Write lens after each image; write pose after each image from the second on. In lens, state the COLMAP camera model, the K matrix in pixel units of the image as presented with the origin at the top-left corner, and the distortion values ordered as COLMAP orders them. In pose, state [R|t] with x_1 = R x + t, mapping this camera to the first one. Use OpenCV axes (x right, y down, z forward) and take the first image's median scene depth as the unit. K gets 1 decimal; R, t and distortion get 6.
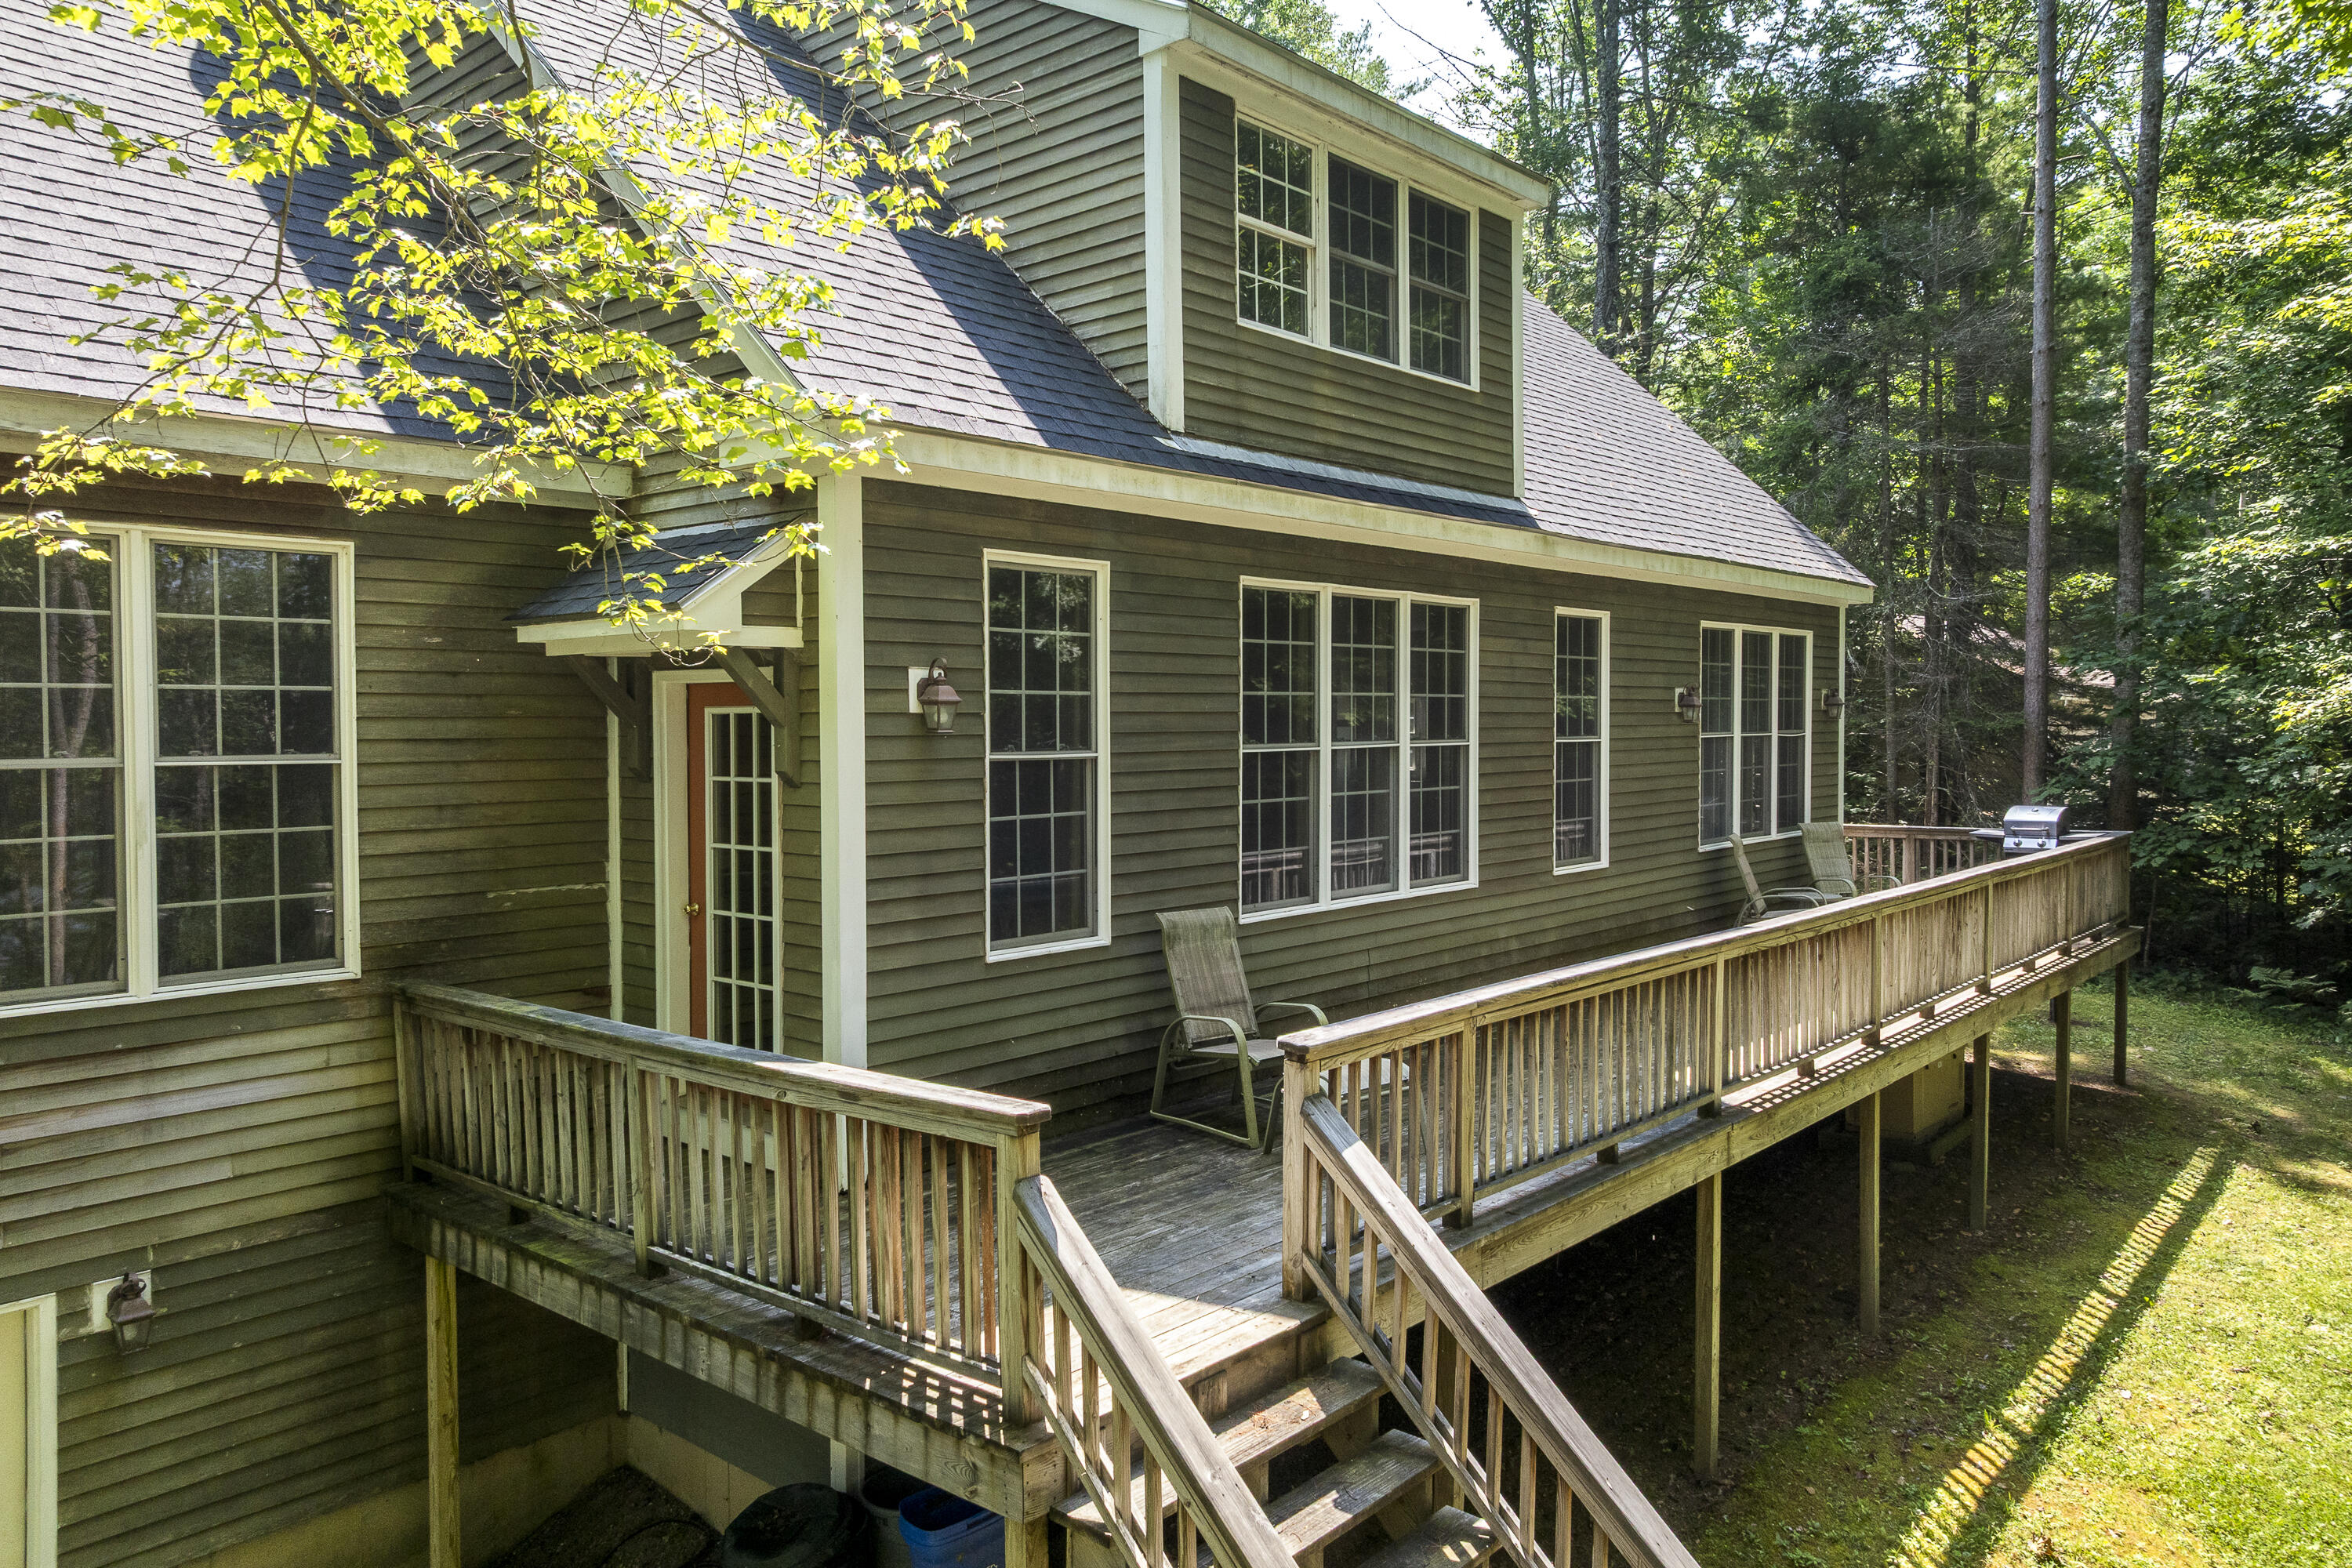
lens RADIAL K [[1627.6, 0, 1174.7], [0, 1627.6, 753.9], [0, 0, 1]] dist [-0.006961, 0.002301]
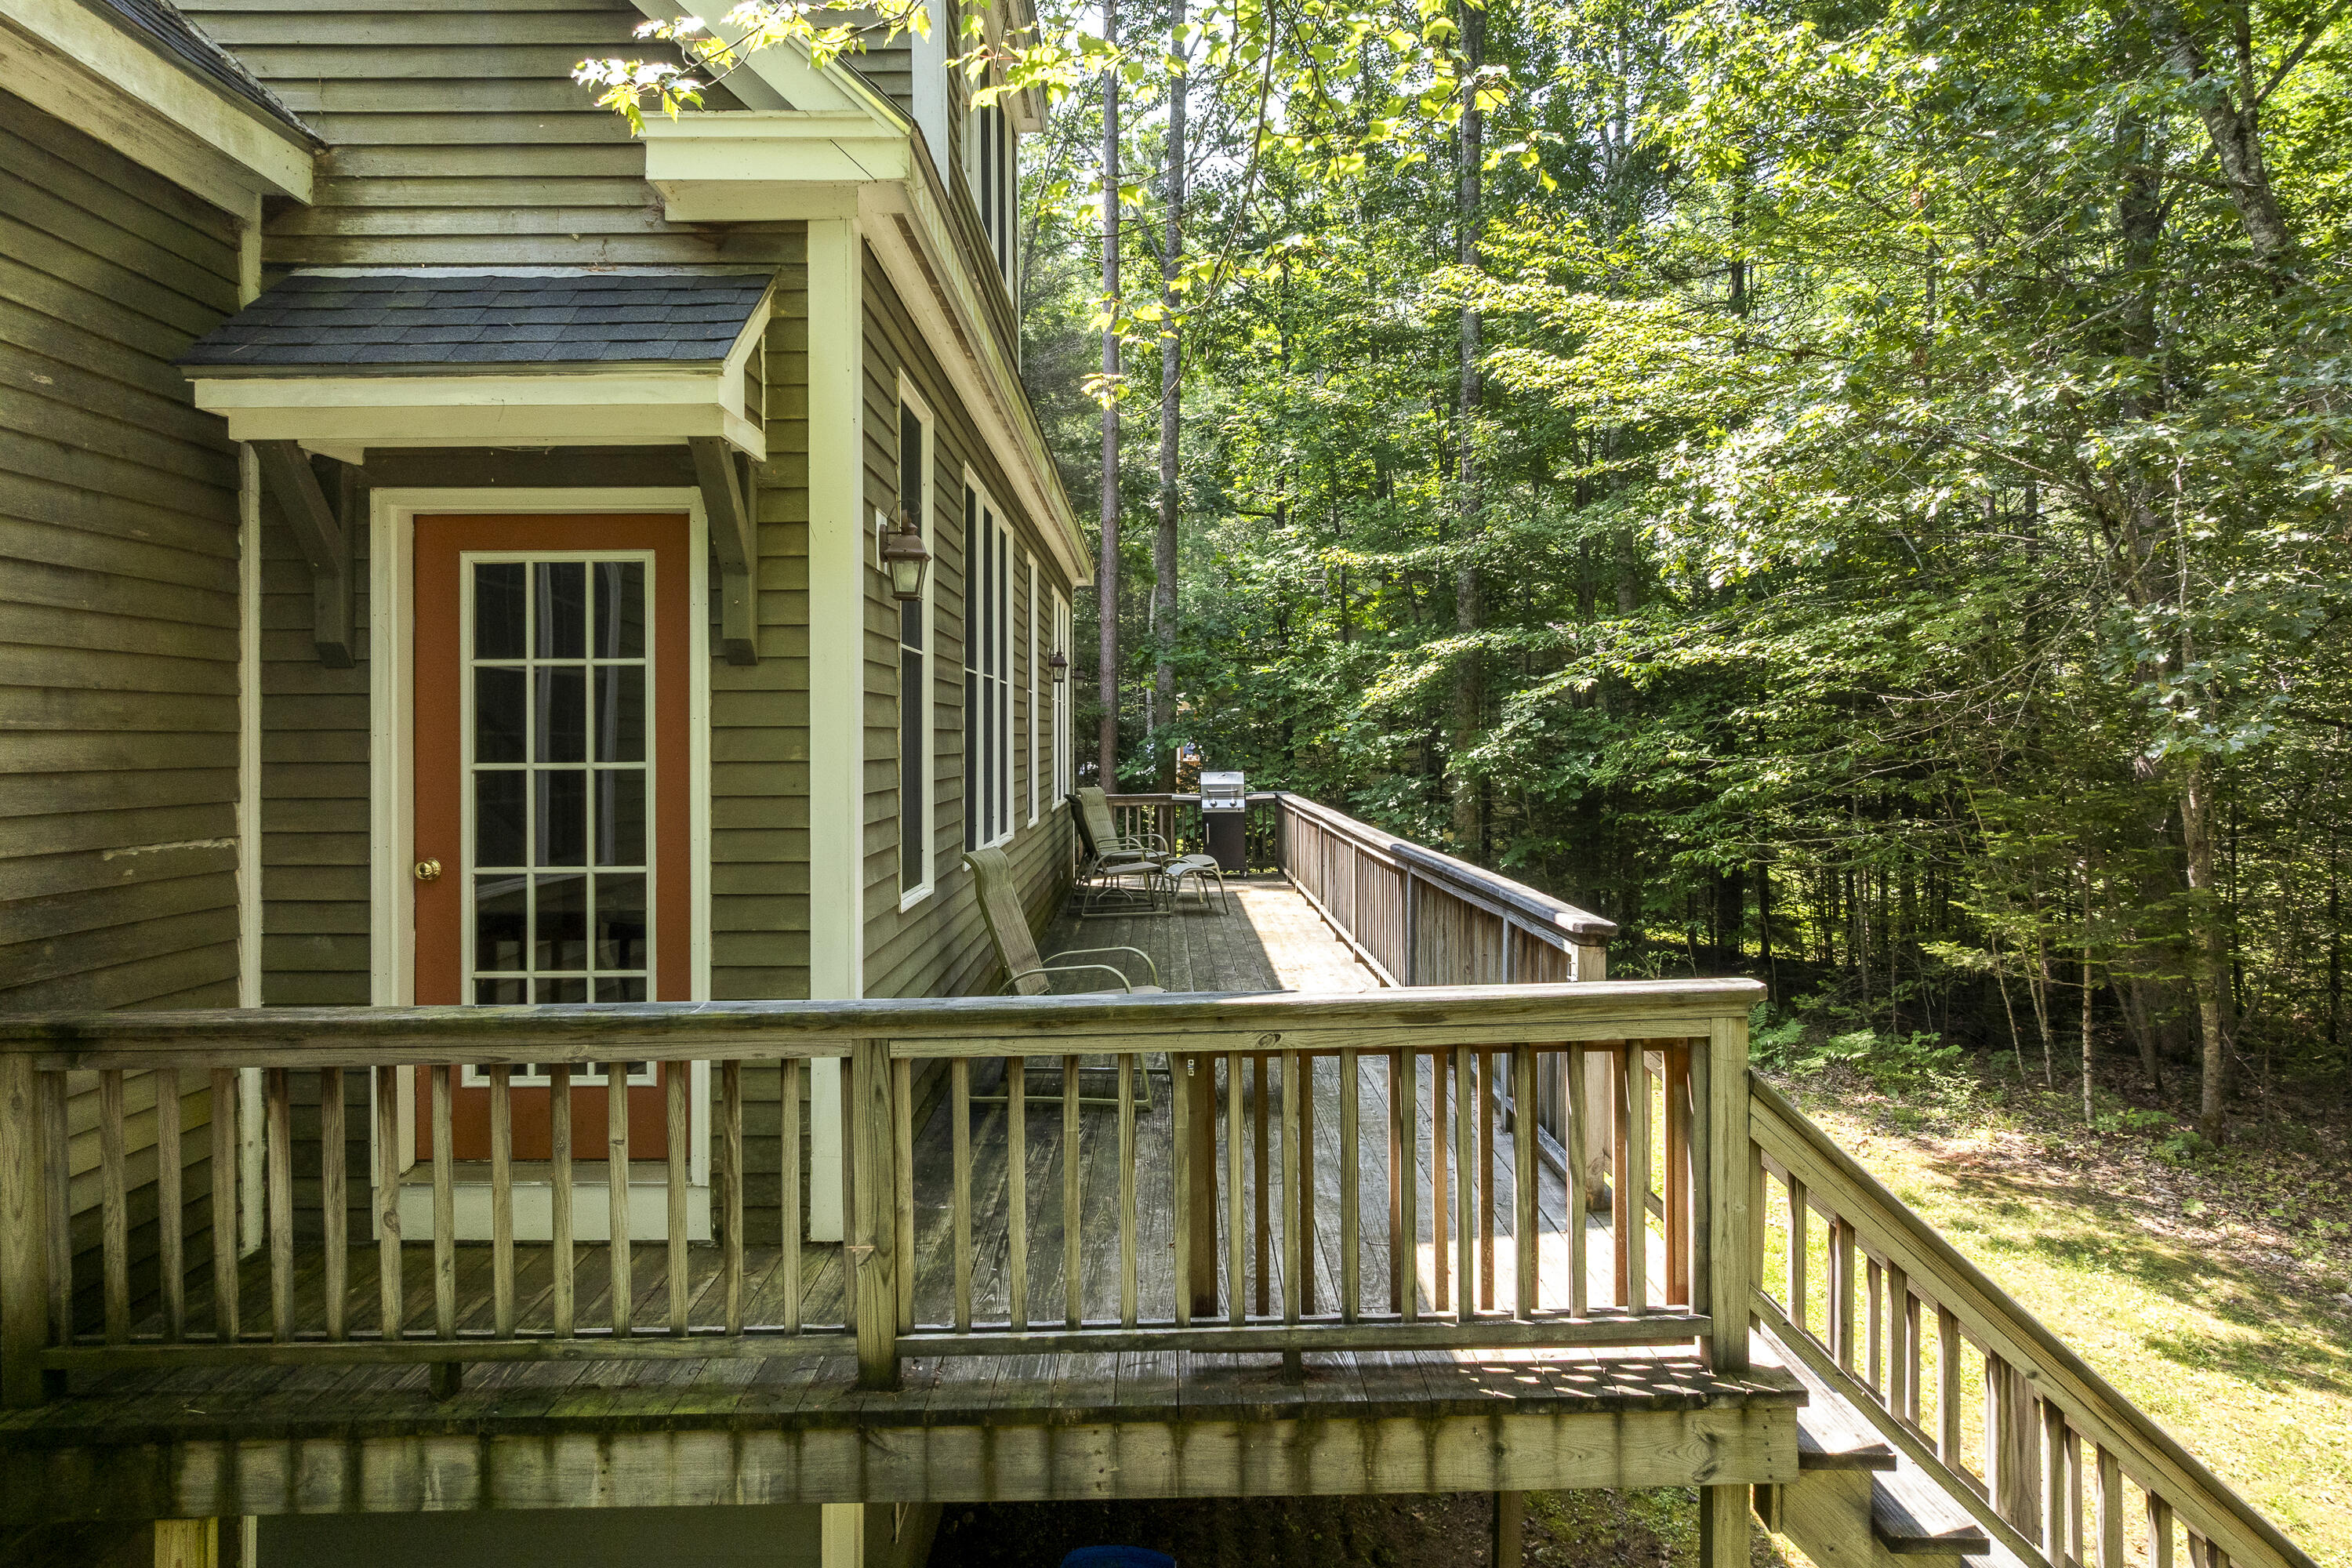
lens RADIAL K [[1627.6, 0, 1179.5], [0, 1627.6, 735.0], [0, 0, 1]] dist [-0.006961, 0.002301]
pose [[0.748317, 0.002120, 0.663338, -0.522954], [0.016370, 0.999631, -0.021662, 0.064714], [-0.663139, 0.027069, 0.748007, 0.348343]]
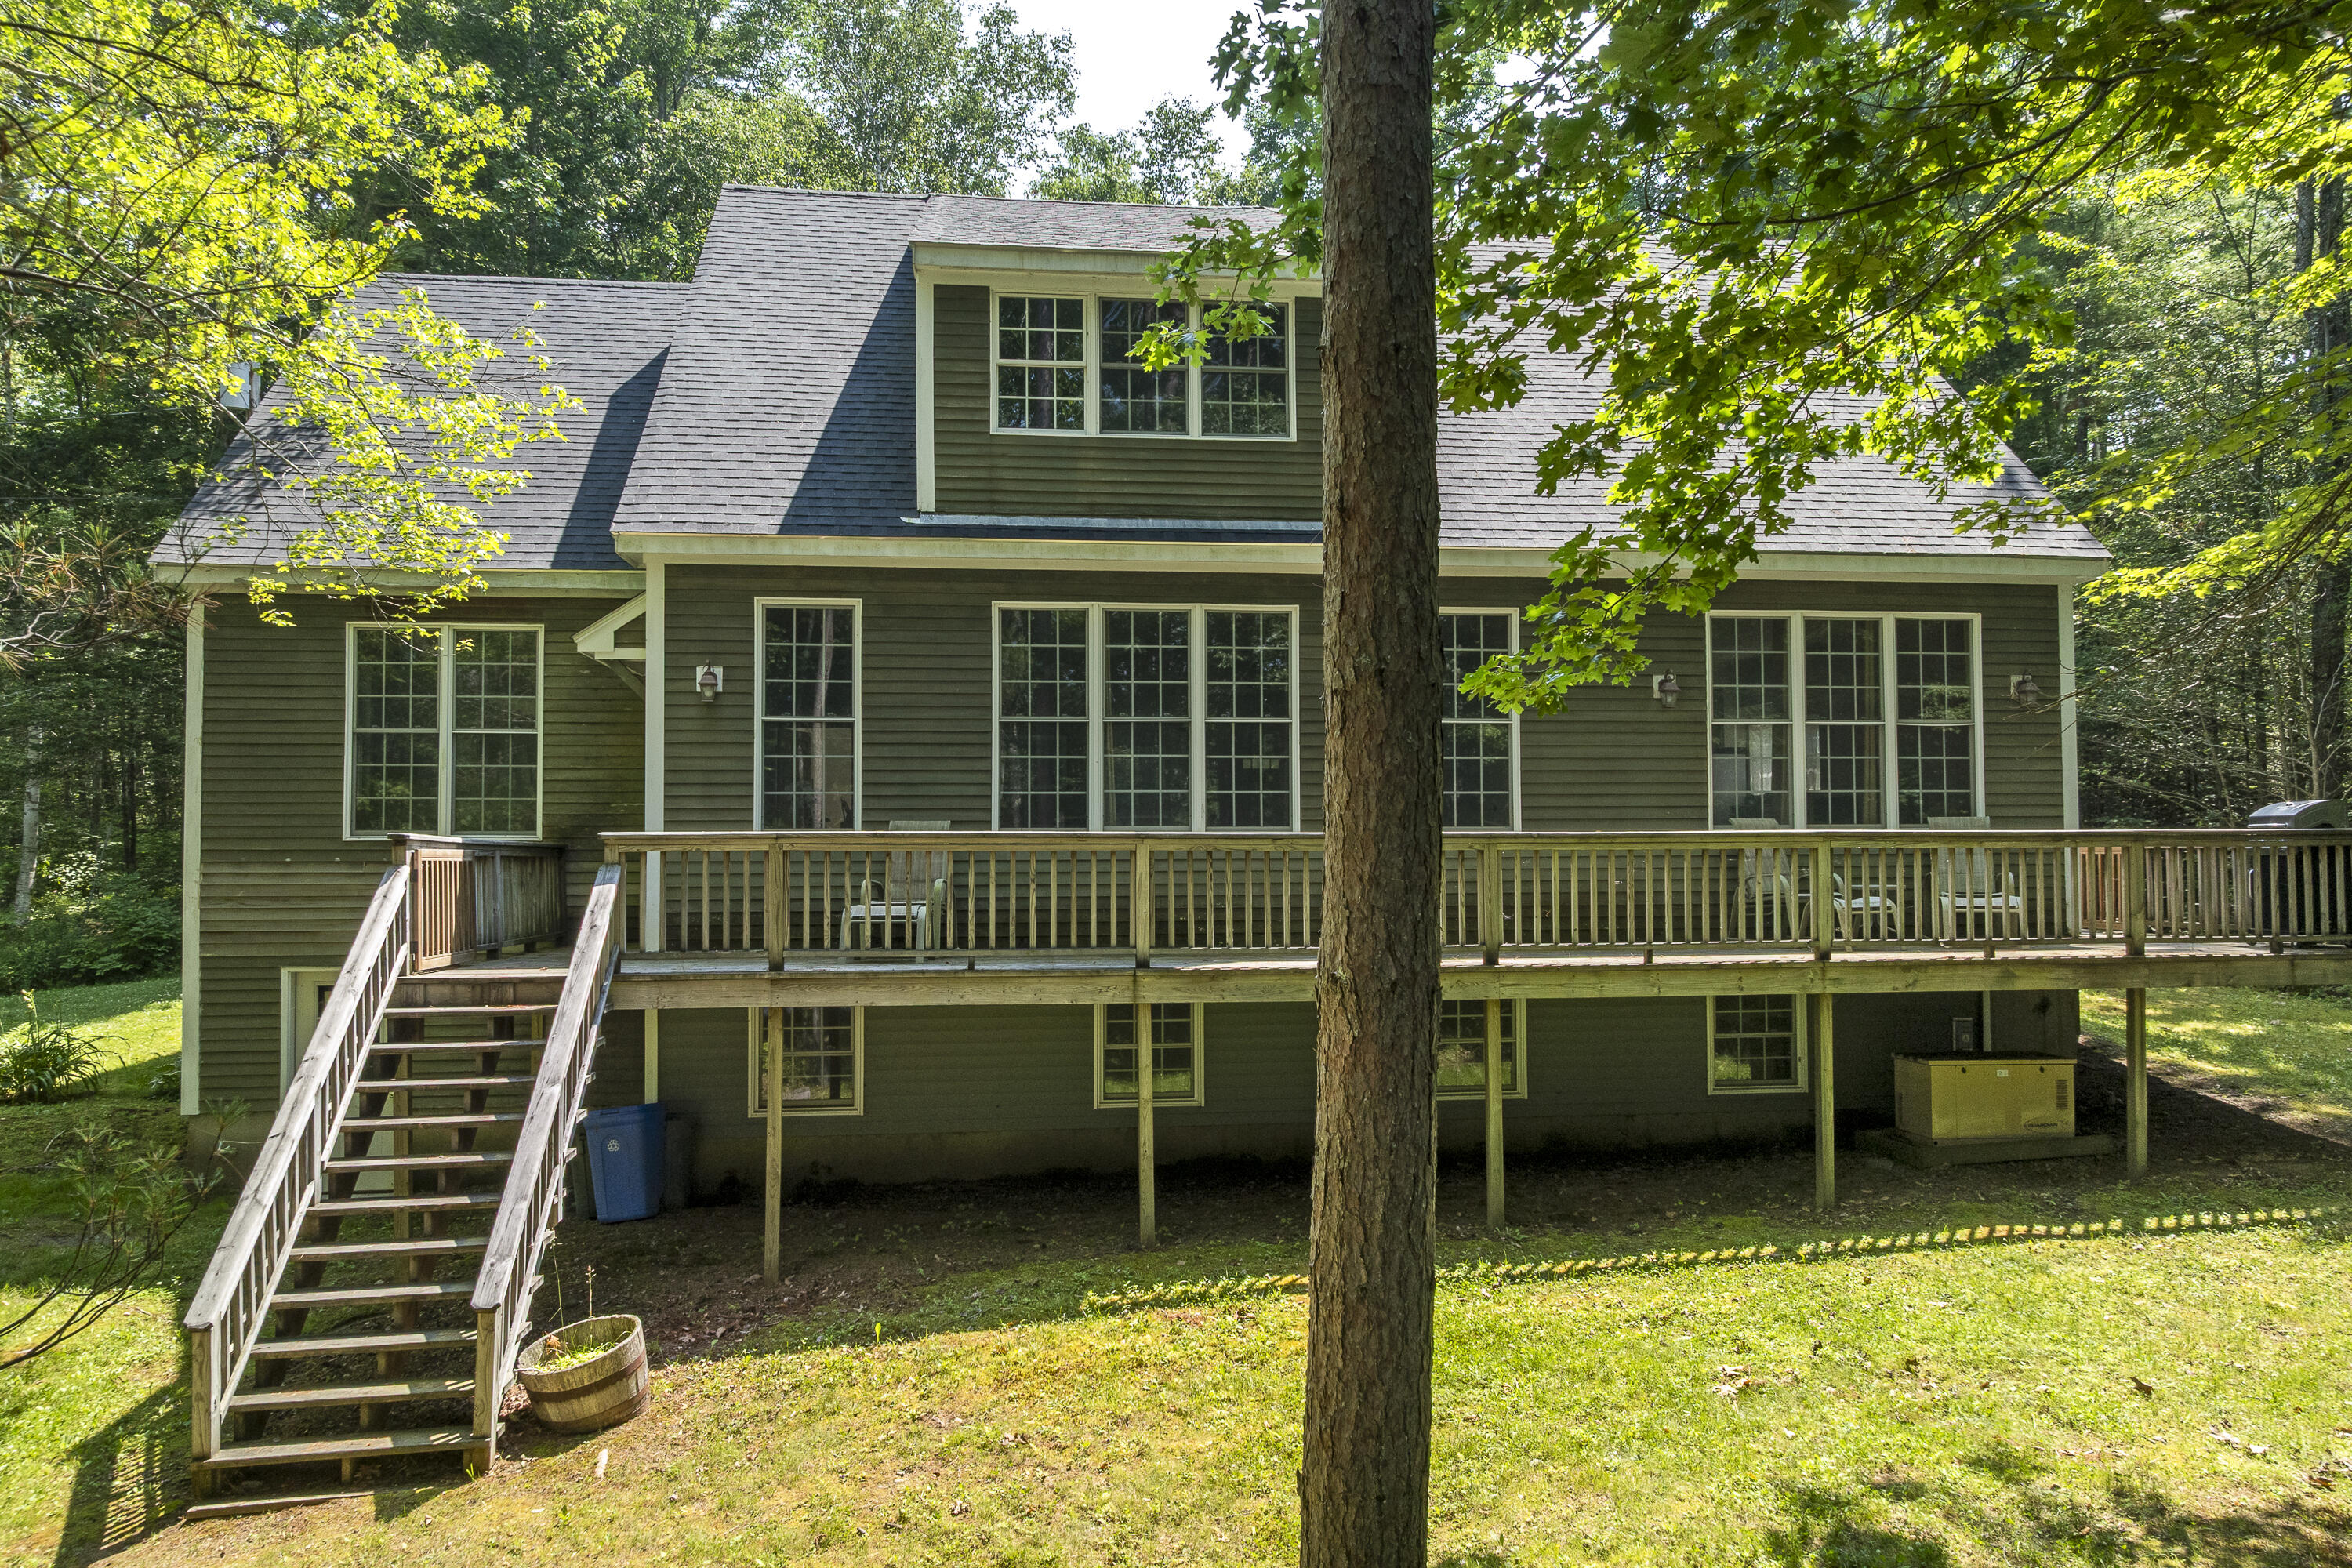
lens RADIAL K [[1627.6, 0, 1170.3], [0, 1627.6, 774.5], [0, 0, 1]] dist [-0.006961, 0.002301]
pose [[0.747155, -0.025324, -0.664167, 1.389532], [-0.012940, 0.998530, -0.052630, 0.150192], [0.664524, 0.047917, 0.745729, 0.016443]]
